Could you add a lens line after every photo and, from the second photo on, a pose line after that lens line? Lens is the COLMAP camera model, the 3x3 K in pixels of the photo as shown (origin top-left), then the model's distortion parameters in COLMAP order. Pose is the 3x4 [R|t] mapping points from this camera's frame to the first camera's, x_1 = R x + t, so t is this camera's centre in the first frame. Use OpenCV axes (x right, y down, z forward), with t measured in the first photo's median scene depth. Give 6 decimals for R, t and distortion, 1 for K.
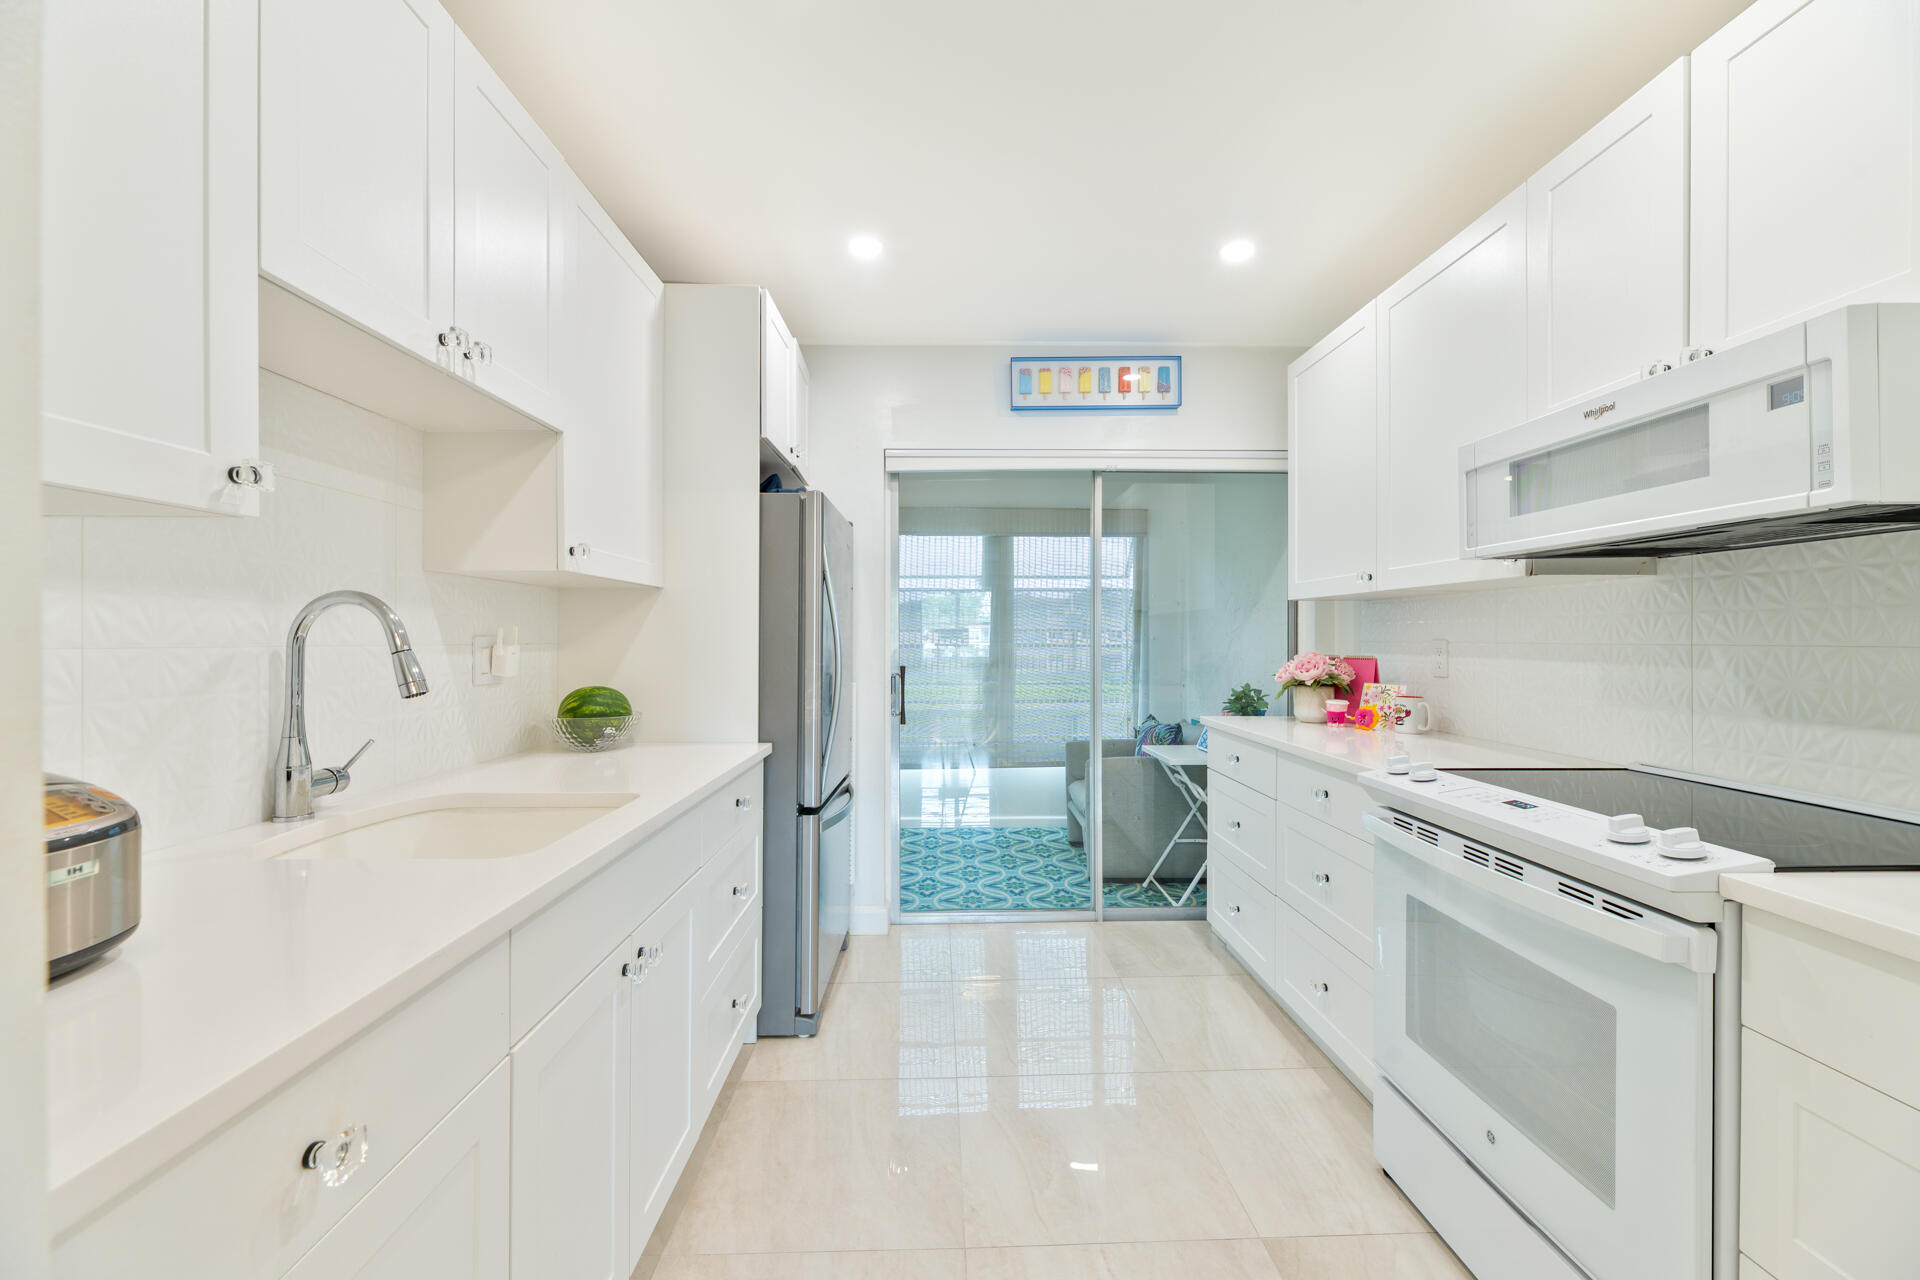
lens RADIAL K [[770.9, 0, 965.6], [0, 770.9, 643.7], [0, 0, 1]] dist [0.004185, 0.000226]
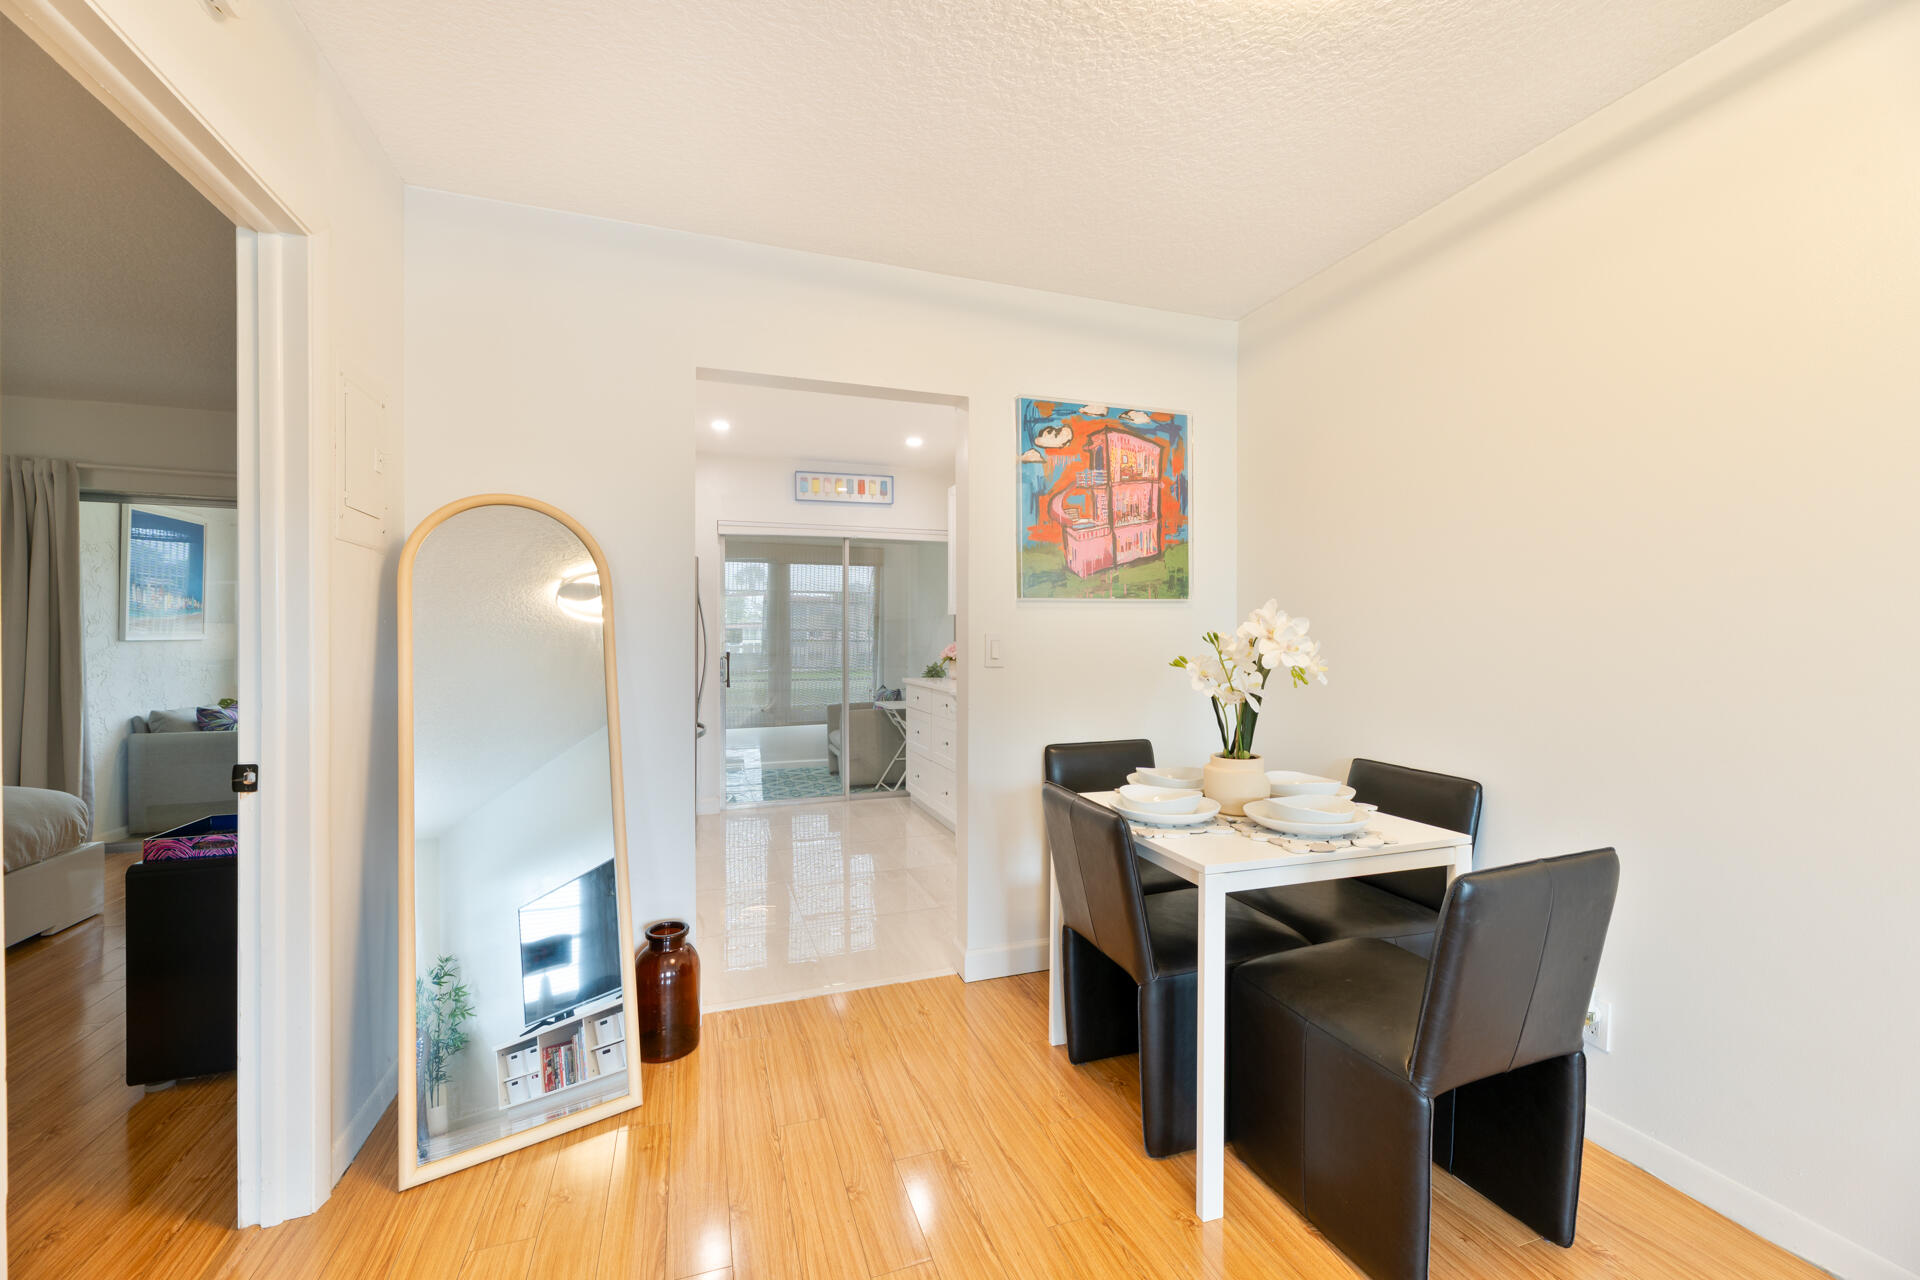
lens RADIAL K [[770.9, 0, 963.2], [0, 770.9, 639.3], [0, 0, 1]] dist [0.004185, 0.000226]
pose [[0.952636, 0.000198, 0.304114, -0.106817], [0.000849, 0.999994, -0.003311, 0.008407], [-0.304113, 0.003412, 0.952630, -0.739730]]
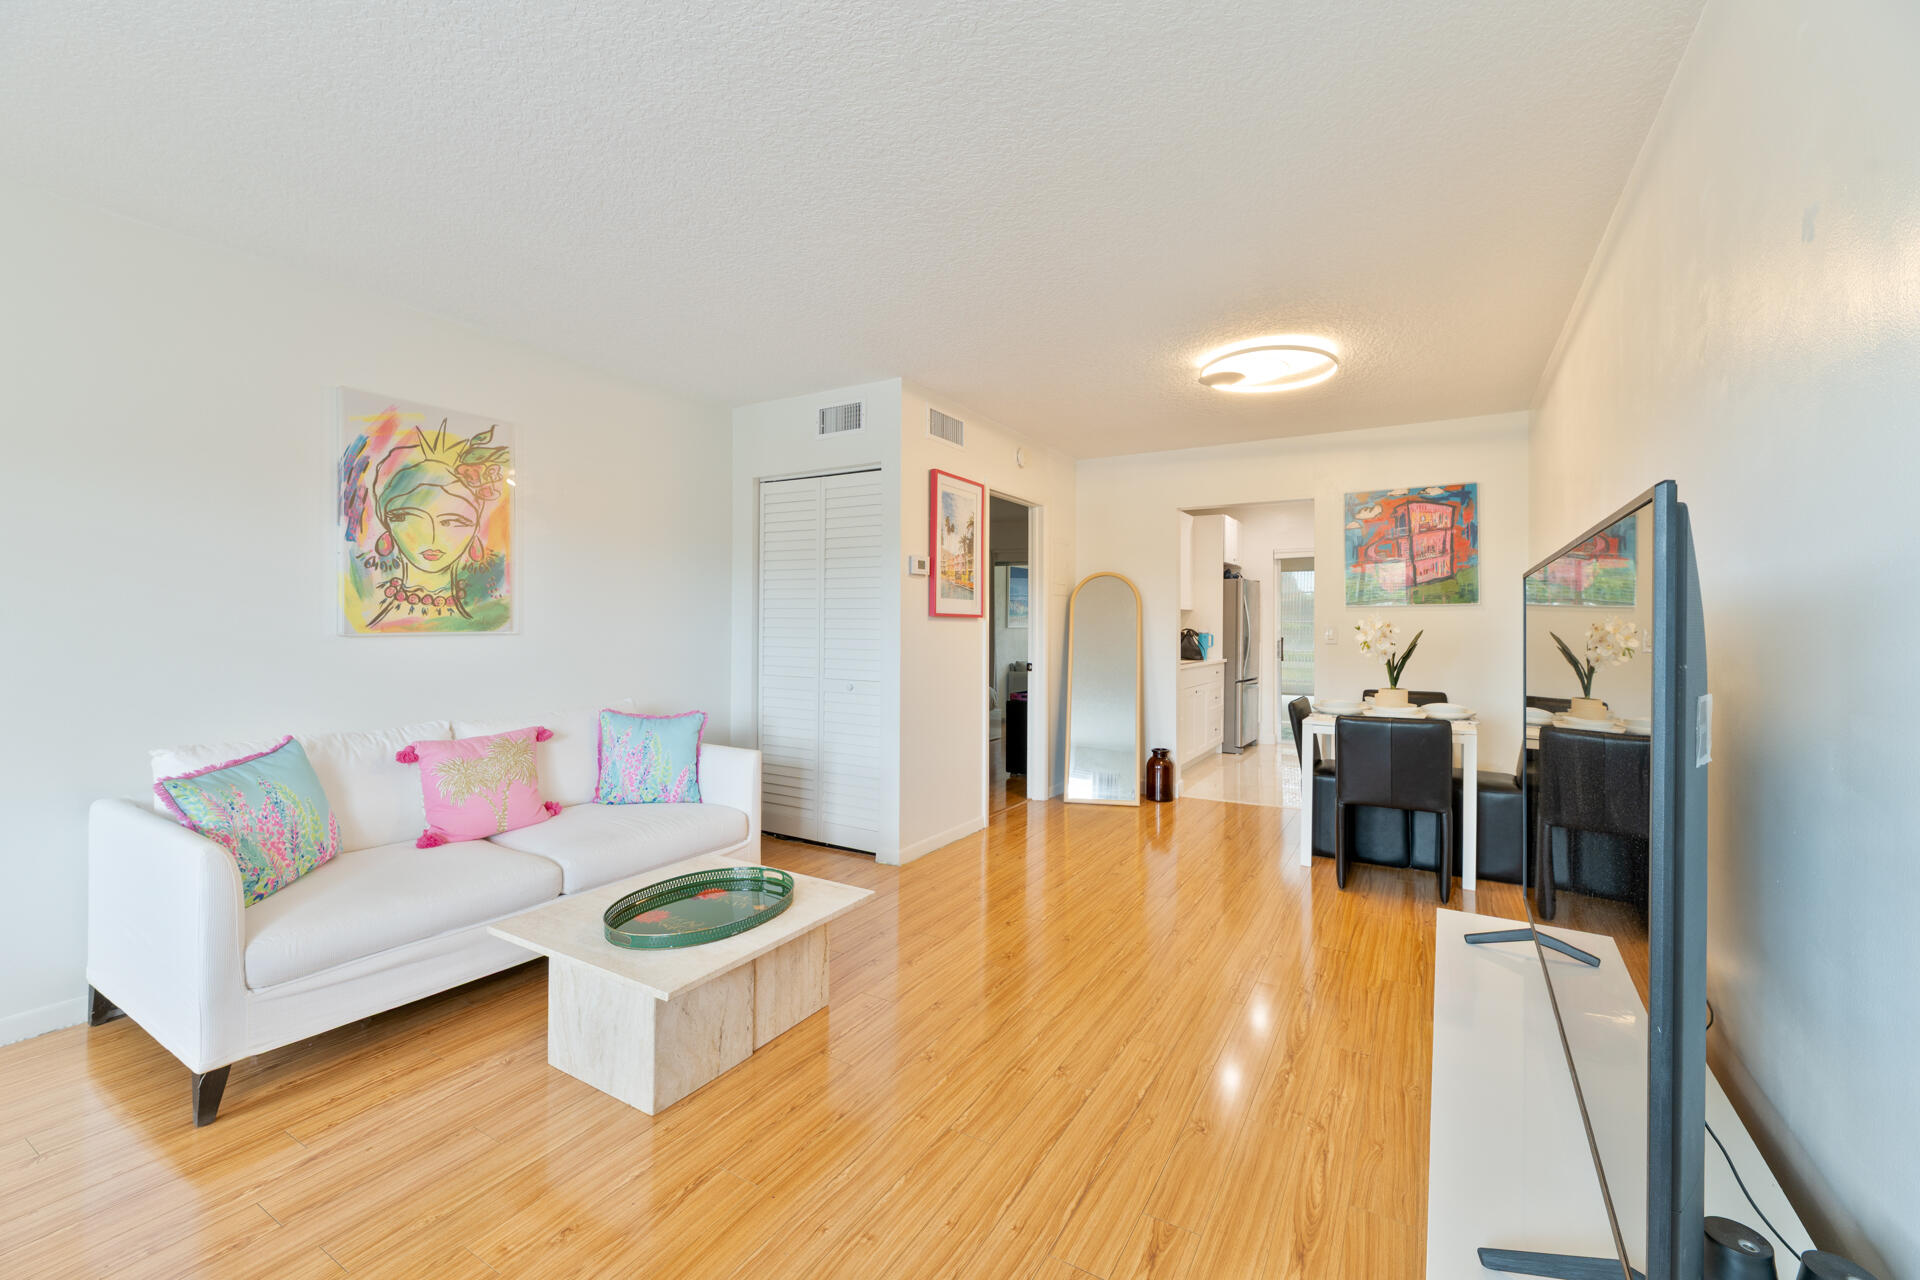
lens RADIAL K [[770.9, 0, 967.7], [0, 770.9, 622.2], [0, 0, 1]] dist [0.004185, 0.000226]
pose [[0.840976, 0.002674, -0.541066, 0.410898], [-0.008937, 0.999920, -0.008949, 0.012632], [0.540999, 0.012361, 0.840933, -1.629844]]
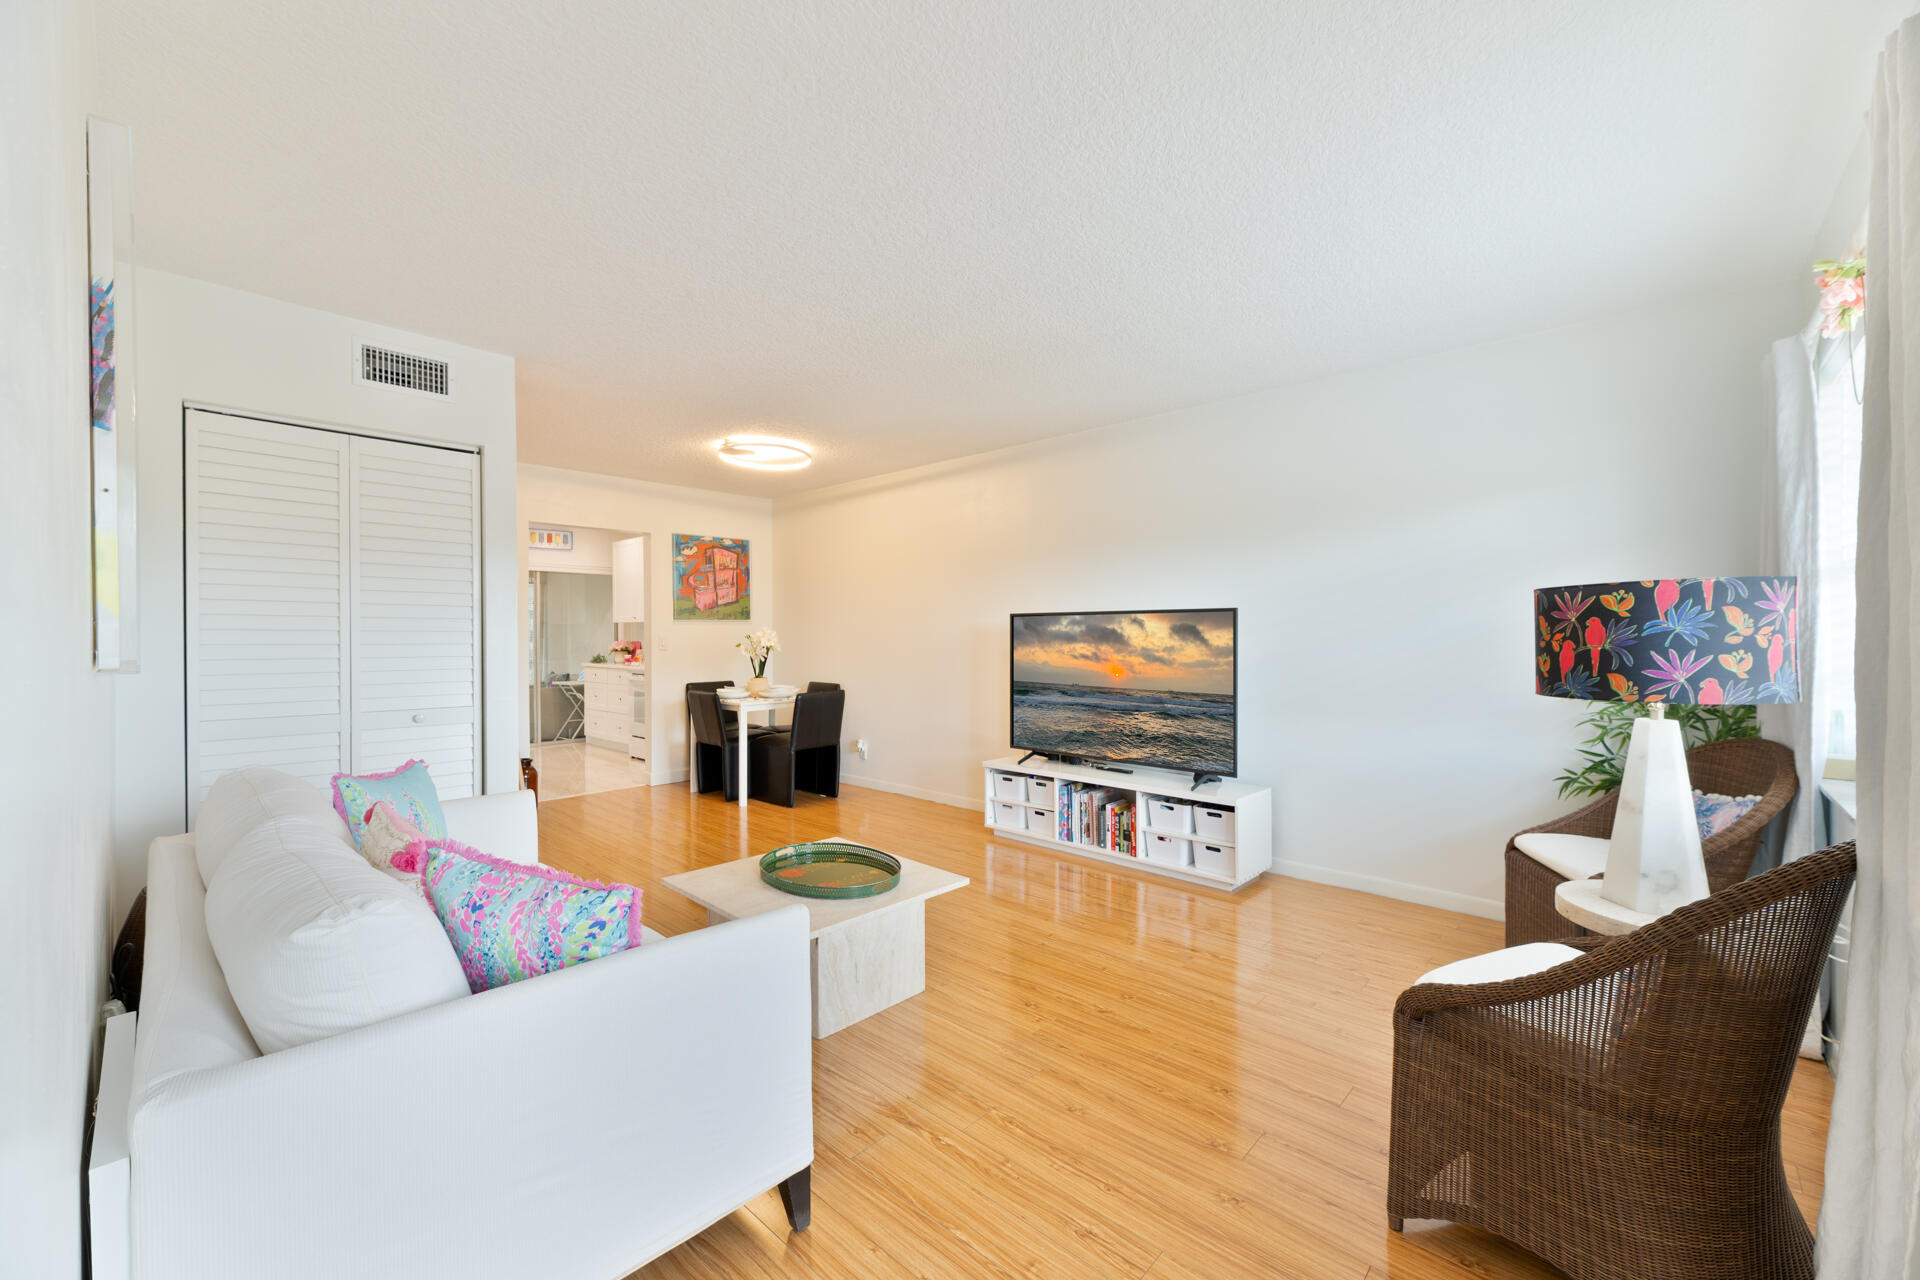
lens RADIAL K [[770.9, 0, 960.9], [0, 770.9, 635.8], [0, 0, 1]] dist [0.004185, 0.000226]
pose [[0.709773, -0.006917, 0.704397, -0.661475], [0.011443, 0.999933, -0.001711, 0.011730], [-0.704338, 0.009275, 0.709804, -1.870758]]
